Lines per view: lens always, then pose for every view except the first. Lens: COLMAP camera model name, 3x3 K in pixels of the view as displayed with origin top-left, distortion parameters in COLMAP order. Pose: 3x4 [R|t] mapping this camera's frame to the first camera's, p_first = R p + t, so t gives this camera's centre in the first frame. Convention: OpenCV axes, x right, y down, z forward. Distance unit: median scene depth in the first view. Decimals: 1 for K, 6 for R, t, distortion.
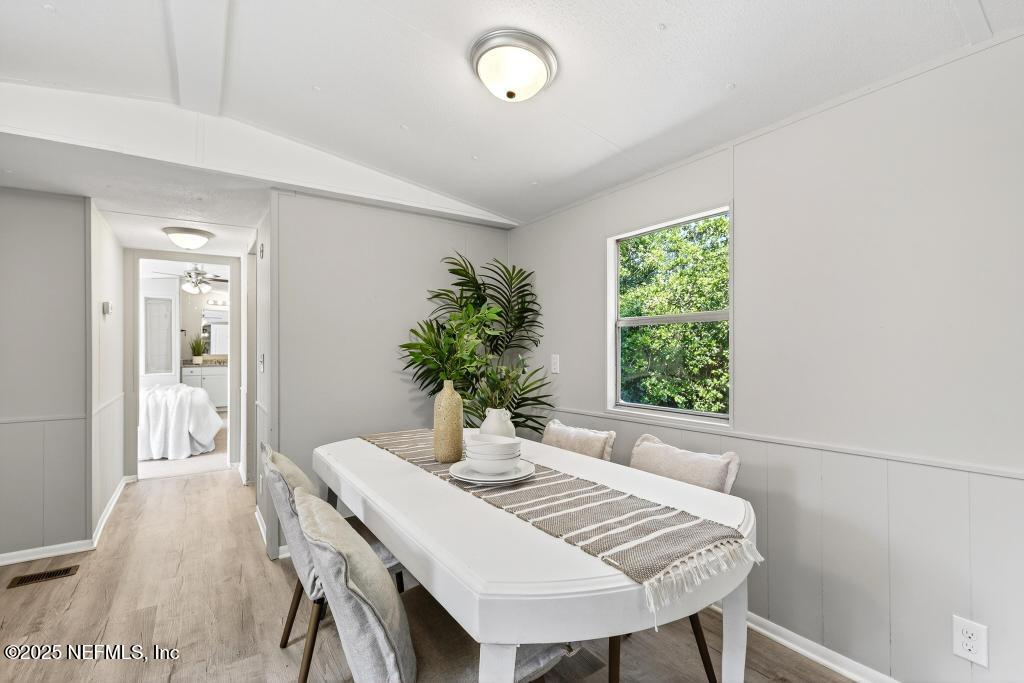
lens RADIAL K [[461.8, 0, 512.0], [0, 461.8, 341.5], [0, 0, 1]] dist [0.000136, -0.000071]
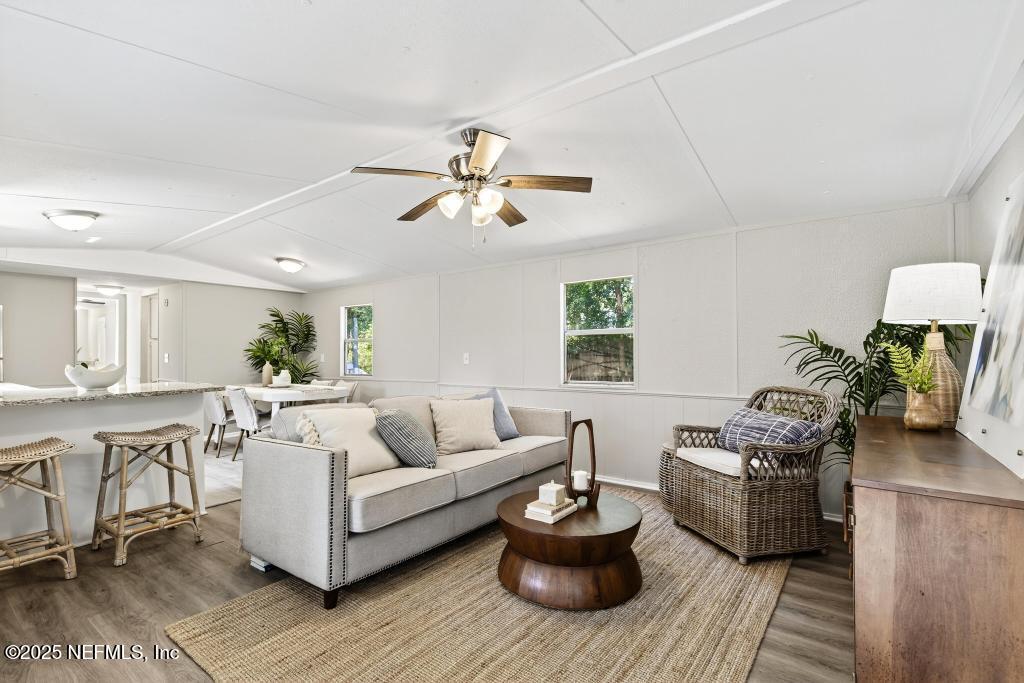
lens RADIAL K [[472.5, 0, 512.0], [0, 472.5, 341.5], [0, 0, 1]] dist [0.001605, 0.000226]
pose [[0.946219, 0.008697, 0.323411, 0.222760], [-0.005067, 0.999914, -0.012062, -0.010681], [-0.323488, 0.009775, 0.946182, -1.462071]]
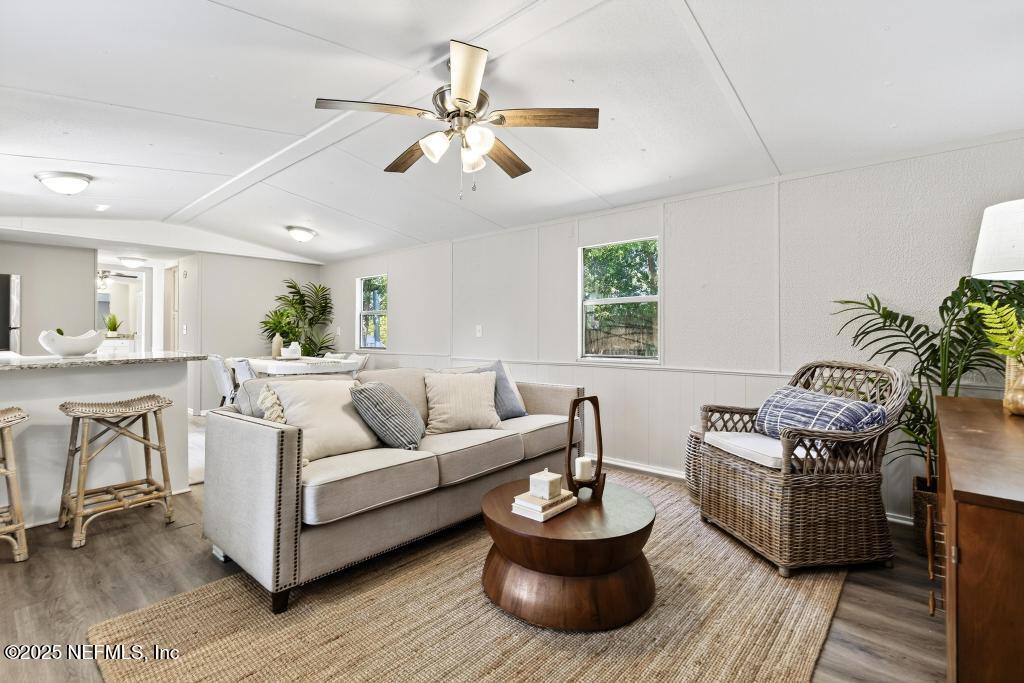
lens RADIAL K [[469.9, 0, 512.2], [0, 469.9, 322.1], [0, 0, 1]] dist [0.000398, 0.000225]
pose [[0.968331, 0.009504, 0.249487, 0.333957], [-0.008222, 0.999947, -0.006177, 0.012019], [-0.249533, 0.003930, 0.968358, -1.356802]]
